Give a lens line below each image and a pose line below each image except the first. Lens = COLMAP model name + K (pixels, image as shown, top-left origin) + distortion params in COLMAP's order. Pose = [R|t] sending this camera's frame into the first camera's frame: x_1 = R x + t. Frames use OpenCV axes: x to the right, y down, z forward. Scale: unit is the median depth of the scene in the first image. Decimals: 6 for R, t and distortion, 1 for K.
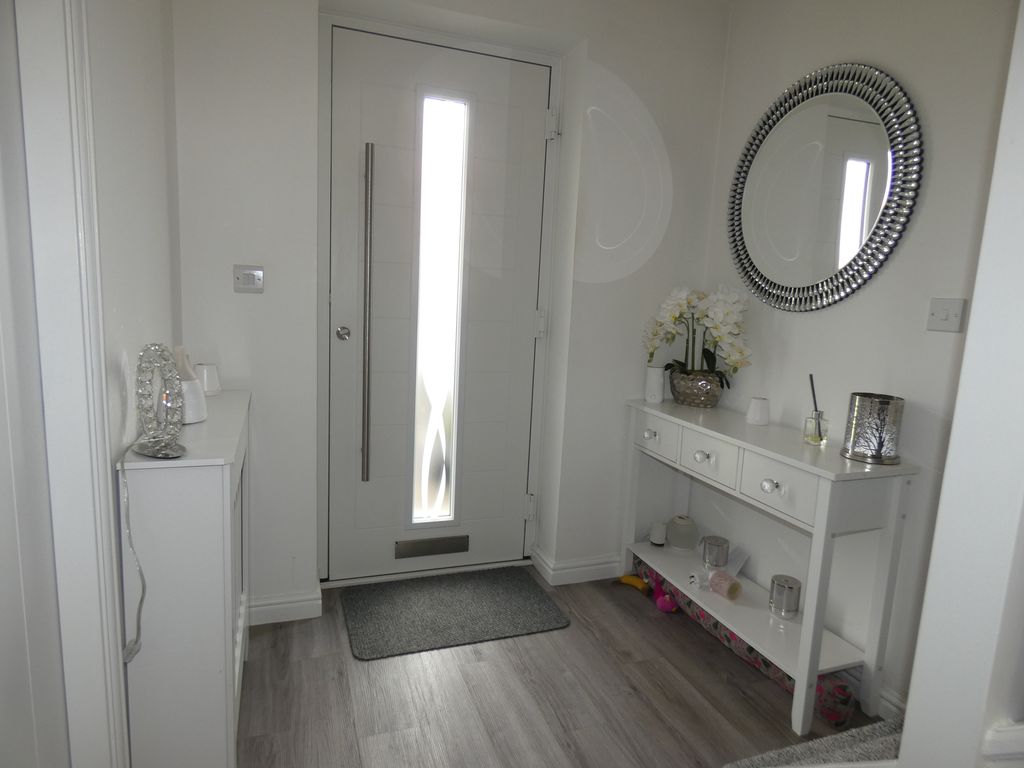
lens RADIAL K [[618.5, 0, 515.5], [0, 618.5, 383.5], [0, 0, 1]] dist [0.011830, -0.010605]
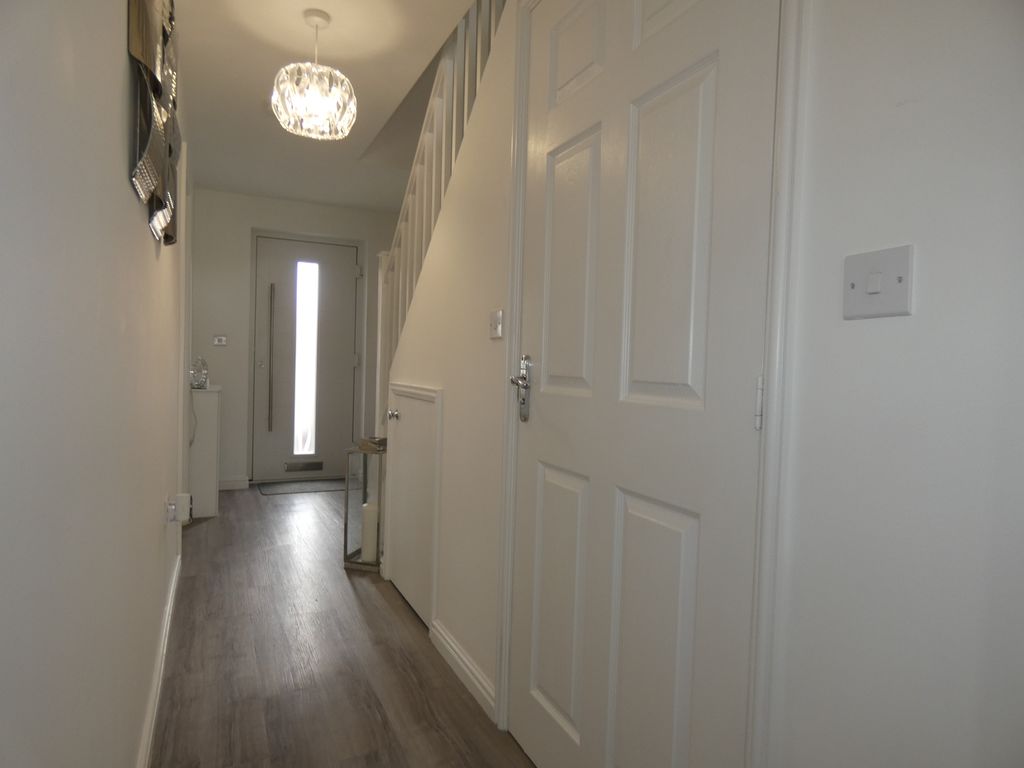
lens RADIAL K [[618.5, 0, 508.2], [0, 618.5, 380.8], [0, 0, 1]] dist [0.011830, -0.010605]
pose [[0.995707, -0.026111, 0.088800, 0.414225], [0.036599, 0.992267, -0.118606, 0.275169], [-0.085017, 0.121347, 0.988963, -1.288097]]
